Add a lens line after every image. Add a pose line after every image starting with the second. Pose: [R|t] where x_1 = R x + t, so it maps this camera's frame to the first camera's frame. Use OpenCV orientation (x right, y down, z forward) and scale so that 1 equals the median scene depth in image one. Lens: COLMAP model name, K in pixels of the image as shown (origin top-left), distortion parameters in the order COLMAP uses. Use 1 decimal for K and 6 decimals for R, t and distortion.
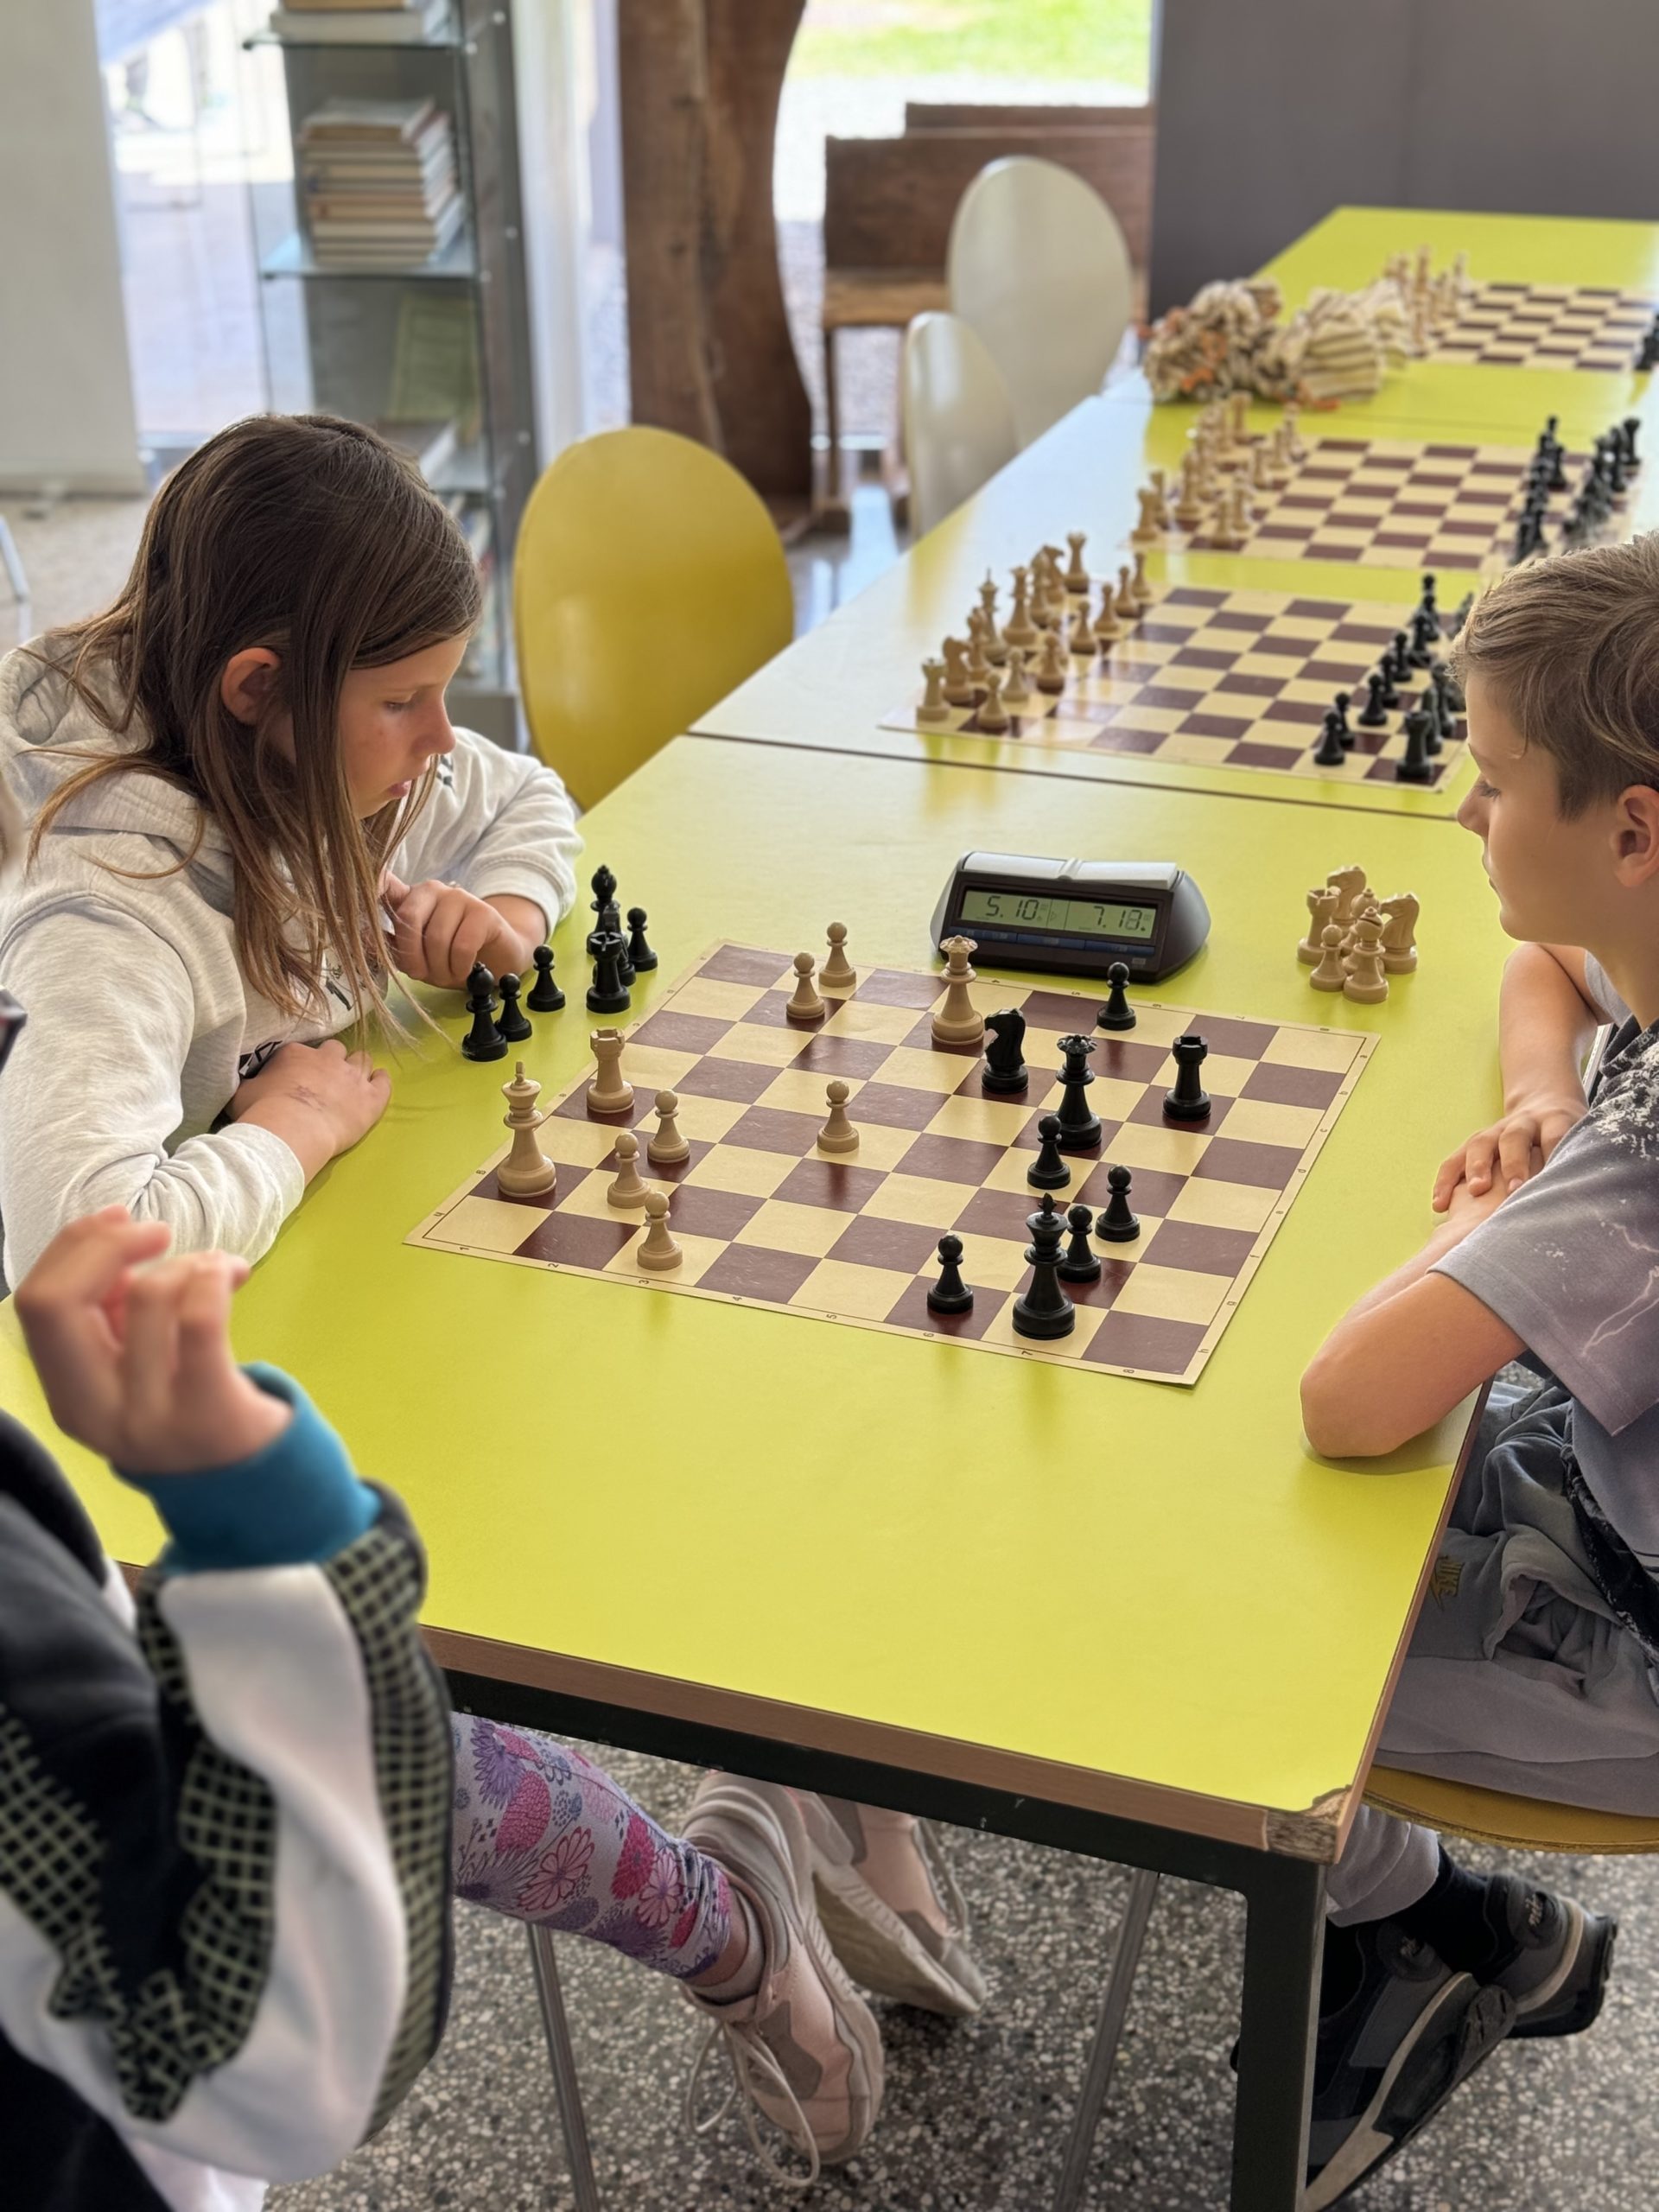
lens RADIAL K [[3087.4, 0, 842.8], [0, 3087.4, 1119.7], [0, 0, 1]] dist [0.216338, -0.511472]
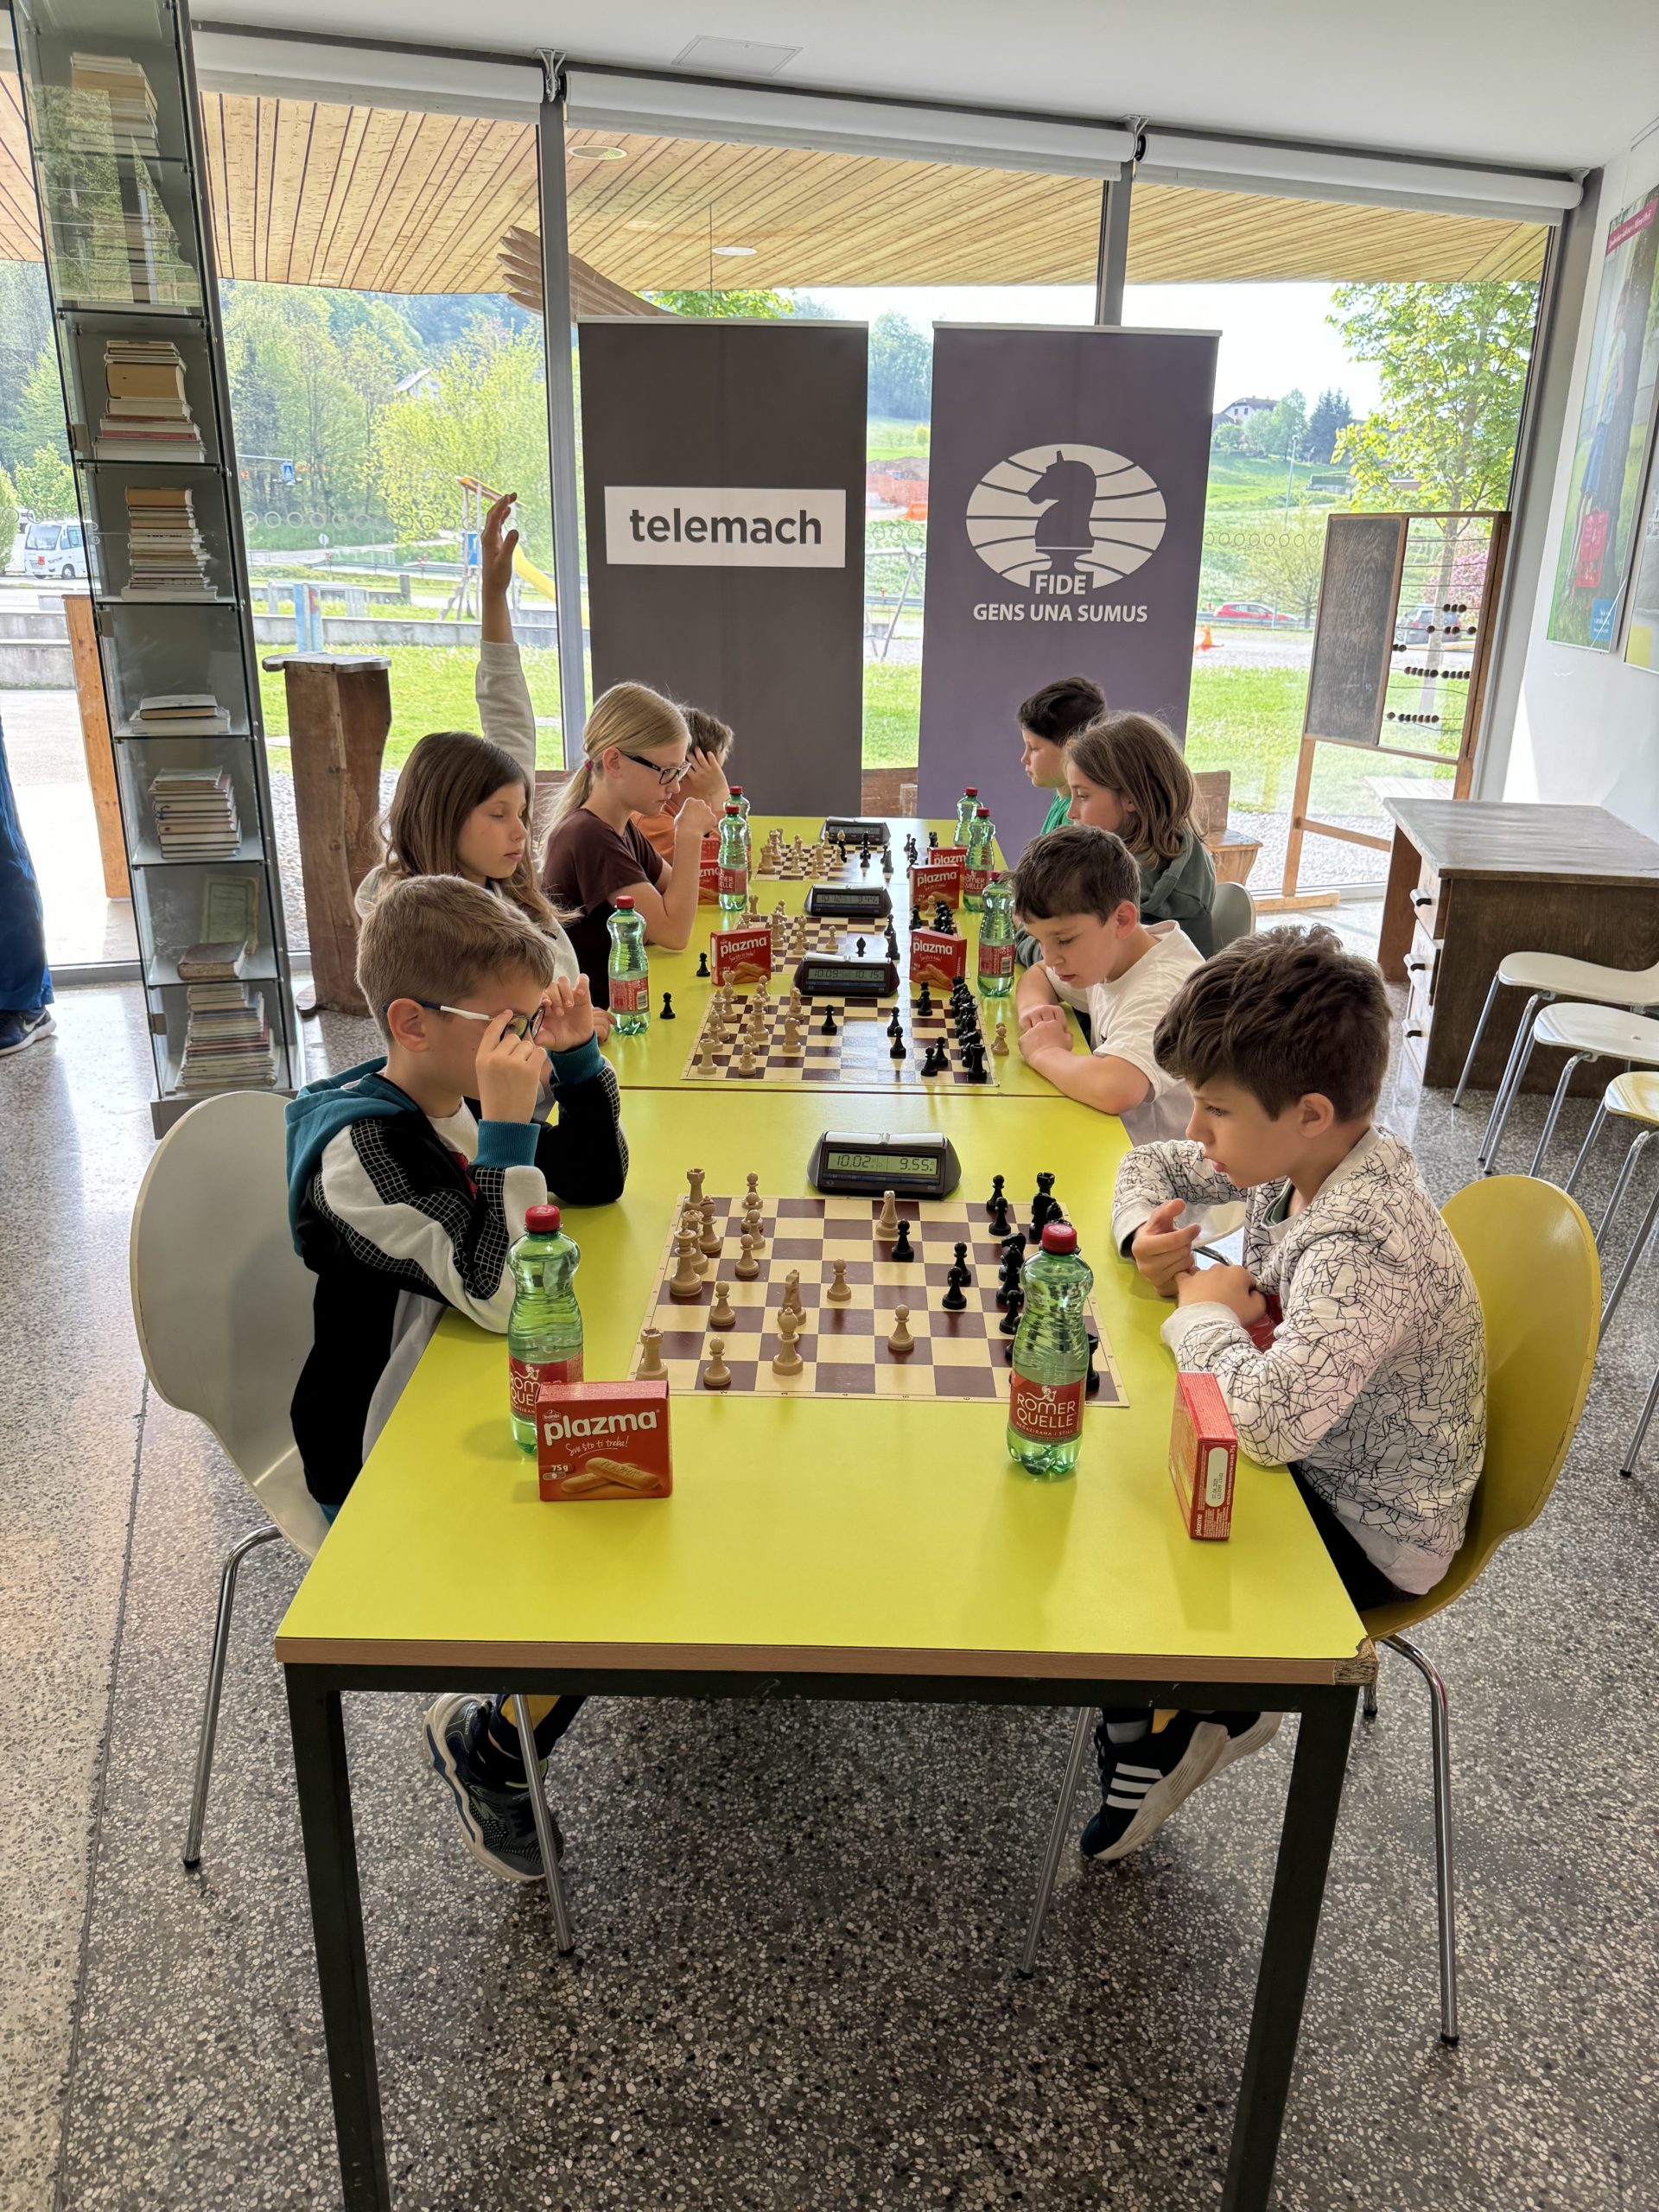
lens RADIAL K [[1564.0, 0, 833.5], [0, 1564.0, 1106.9], [0, 0, 1]] dist [0.053352, -0.060545]
pose [[0.937624, -0.087818, 0.336378, -0.247208], [0.125340, 0.987889, -0.091466, -0.020495], [-0.324271, 0.127922, 0.937275, 0.159848]]
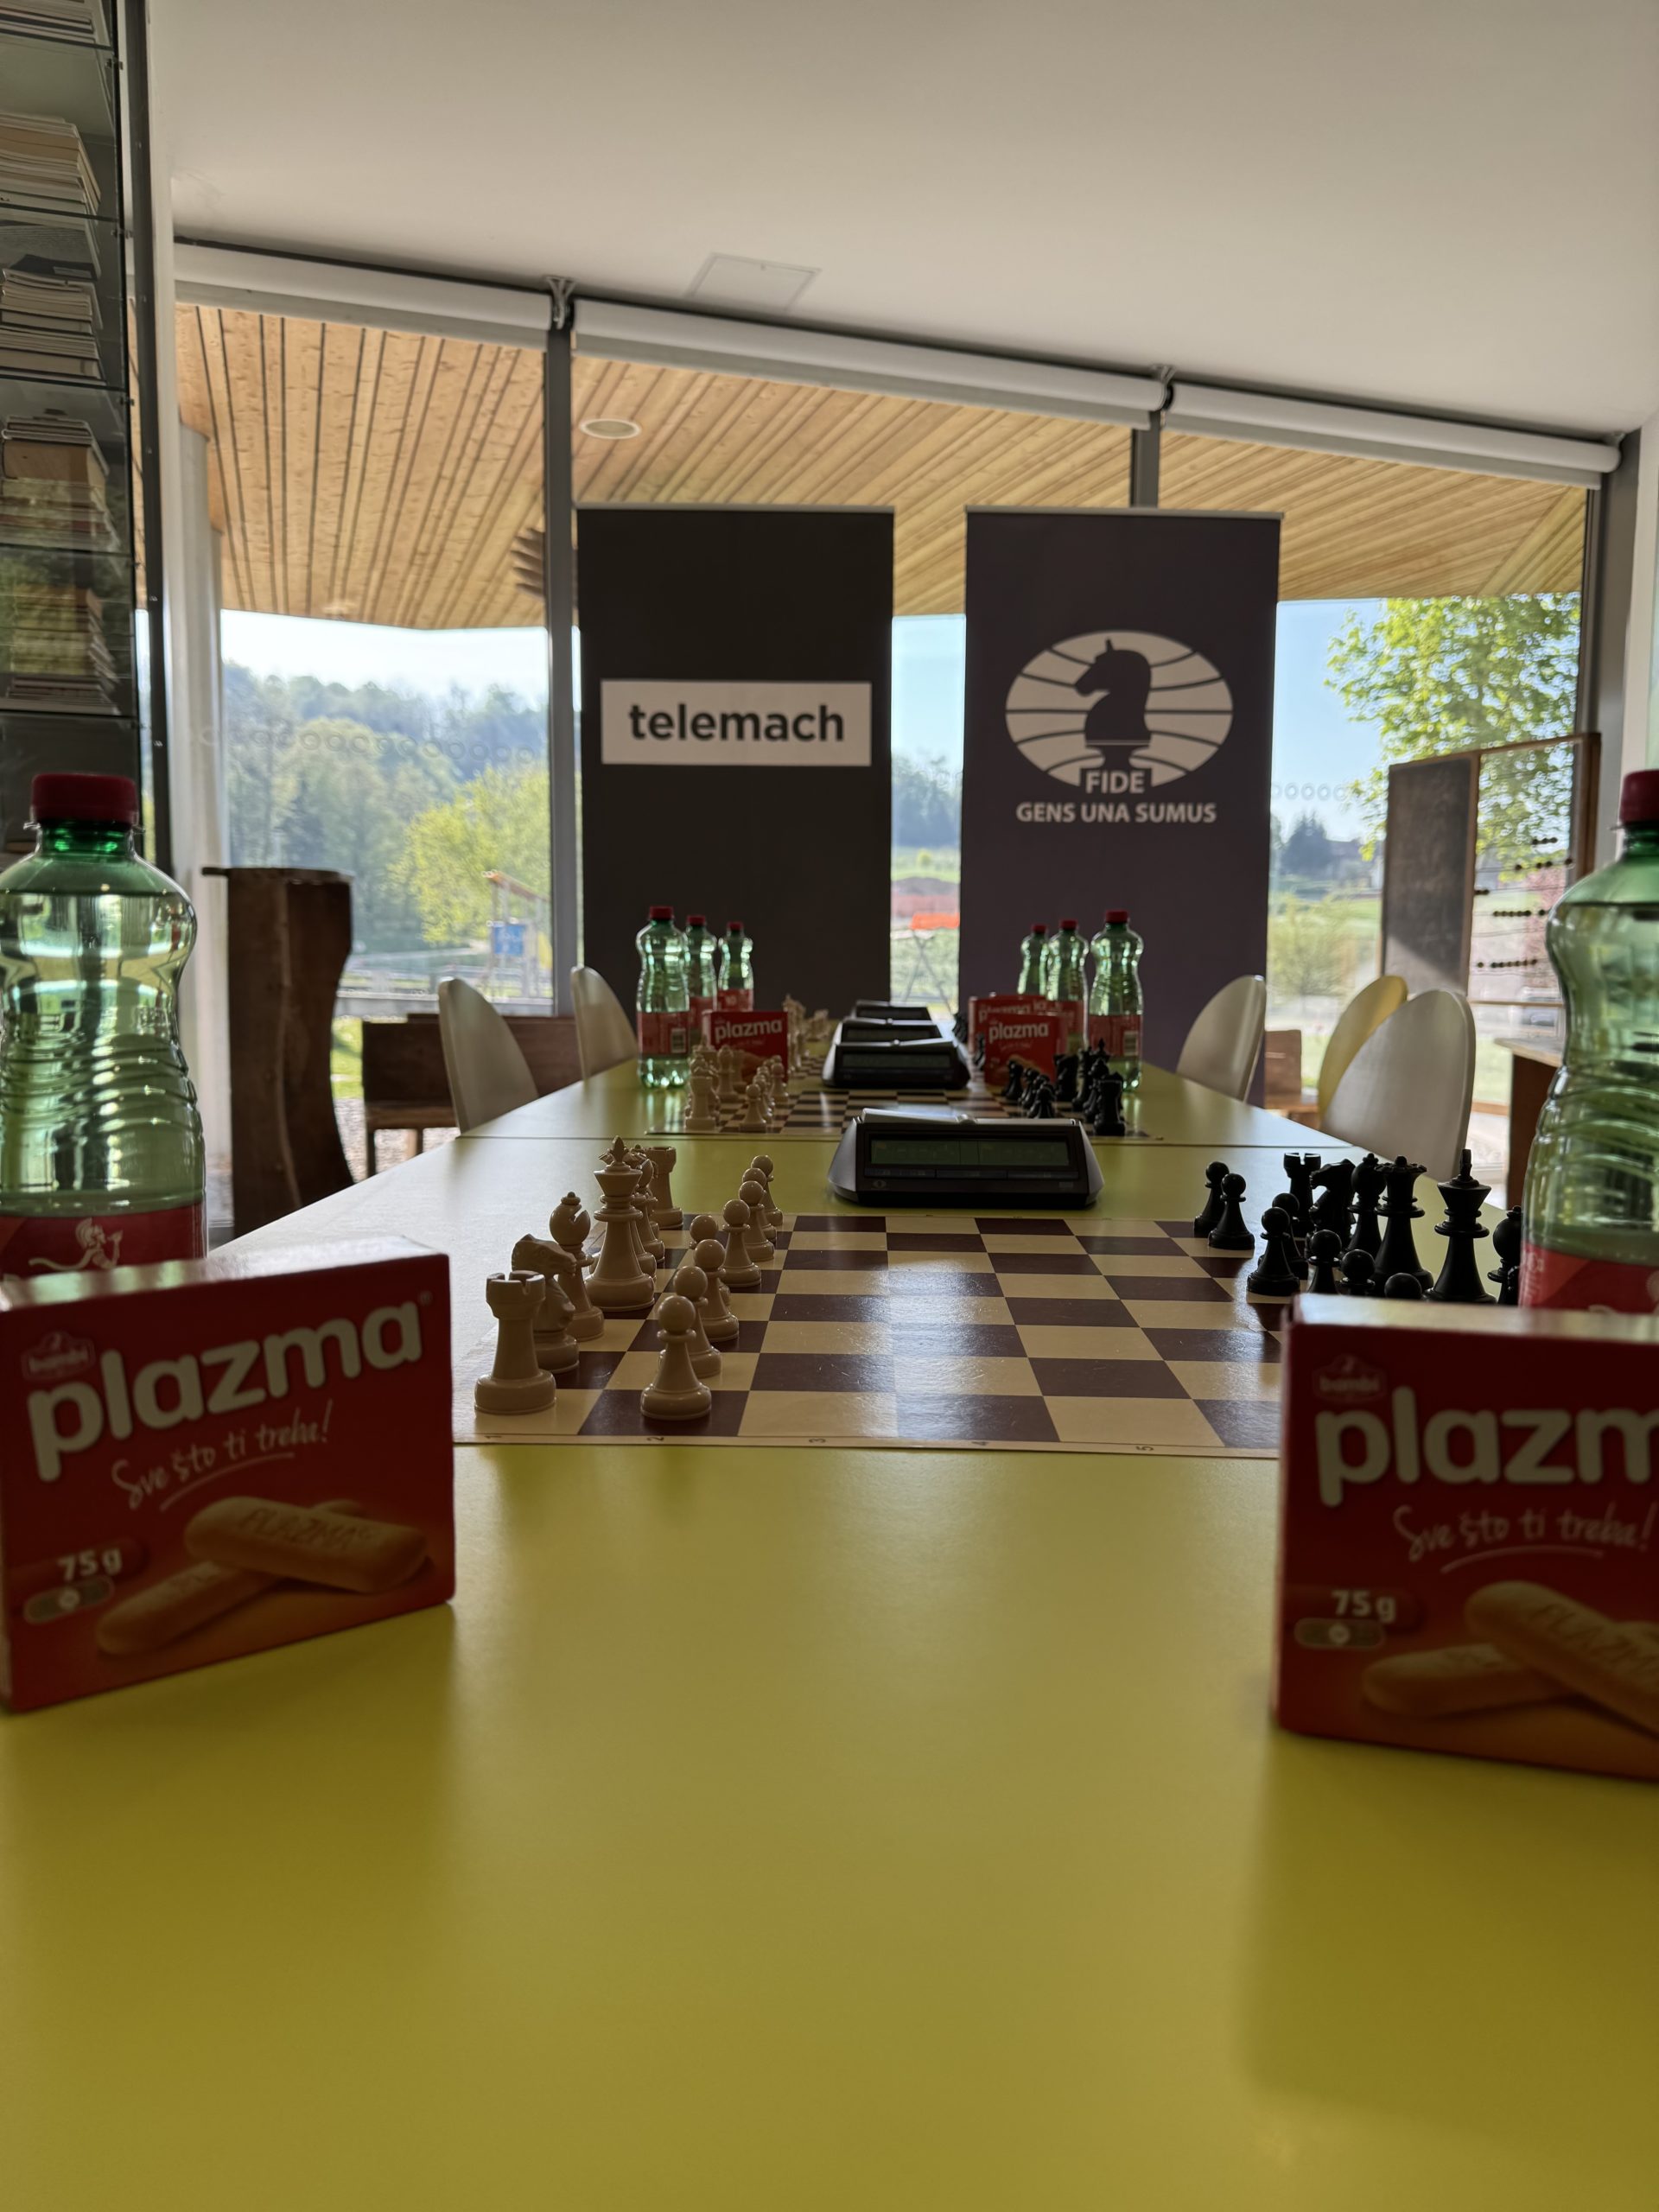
lens RADIAL K [[1547.7, 0, 829.3], [0, 1547.7, 1119.2], [0, 0, 1]] dist [0.104021, -0.151309]
pose [[0.940697, -0.010311, 0.339092, -0.134366], [0.129264, 0.935030, -0.330167, 0.075128], [-0.313656, 0.354419, 0.880912, 0.586536]]
